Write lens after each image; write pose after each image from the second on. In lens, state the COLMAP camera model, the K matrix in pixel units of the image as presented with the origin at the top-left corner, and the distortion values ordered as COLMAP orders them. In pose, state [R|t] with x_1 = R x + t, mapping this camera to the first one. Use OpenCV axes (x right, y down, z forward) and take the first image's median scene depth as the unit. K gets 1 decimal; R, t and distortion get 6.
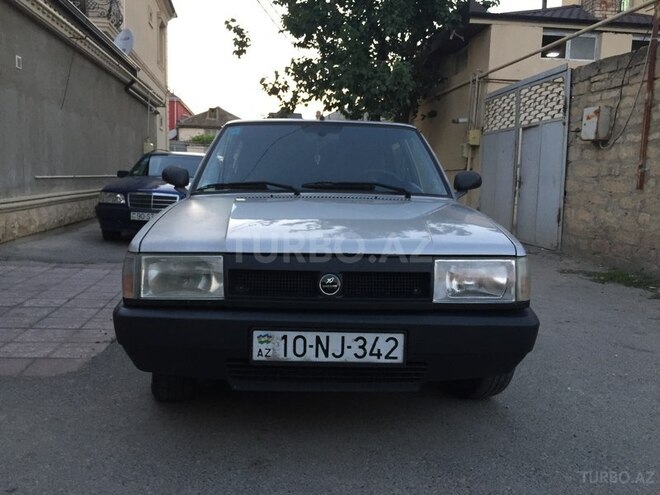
lens RADIAL K [[577.4, 0, 328.2], [0, 577.4, 233.1], [0, 0, 1]] dist [0.115180, -0.175136]
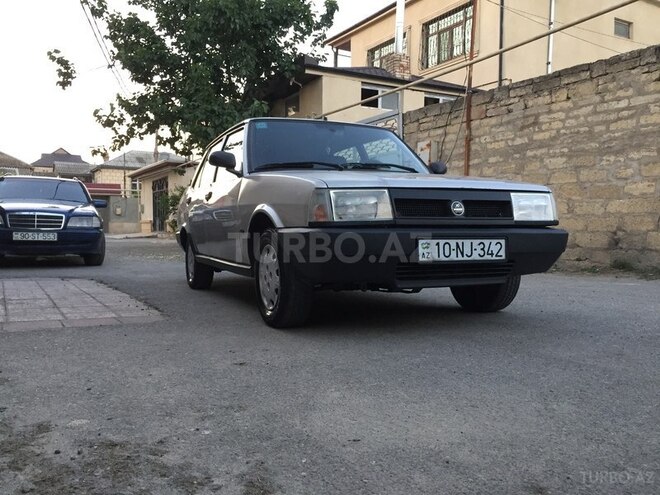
lens RADIAL K [[561.6, 0, 329.7], [0, 561.6, 230.1], [0, 0, 1]] dist [0.108251, -0.158359]
pose [[0.924600, -0.024022, 0.380182, -0.231653], [0.056832, 0.995539, -0.075312, 0.064375], [-0.376677, 0.091240, 0.921840, -0.049073]]
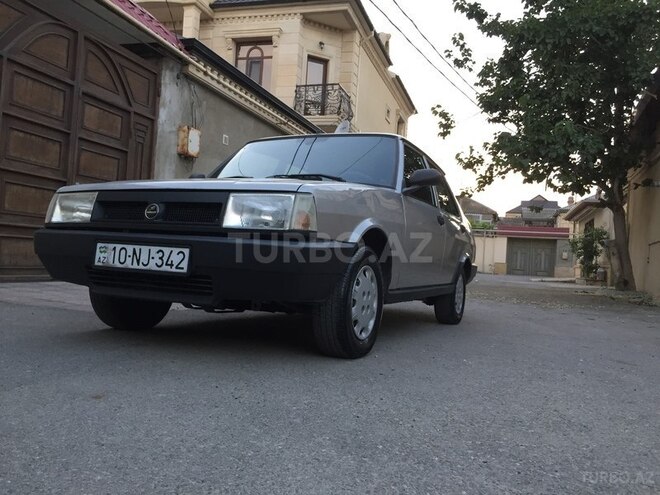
lens RADIAL K [[561.6, 0, 329.7], [0, 561.6, 230.1], [0, 0, 1]] dist [0.108251, -0.158359]
pose [[0.898426, 0.009677, -0.439018, 0.252297], [-0.081953, 0.985887, -0.145981, 0.078301], [0.431409, 0.167132, 0.886540, 0.018539]]
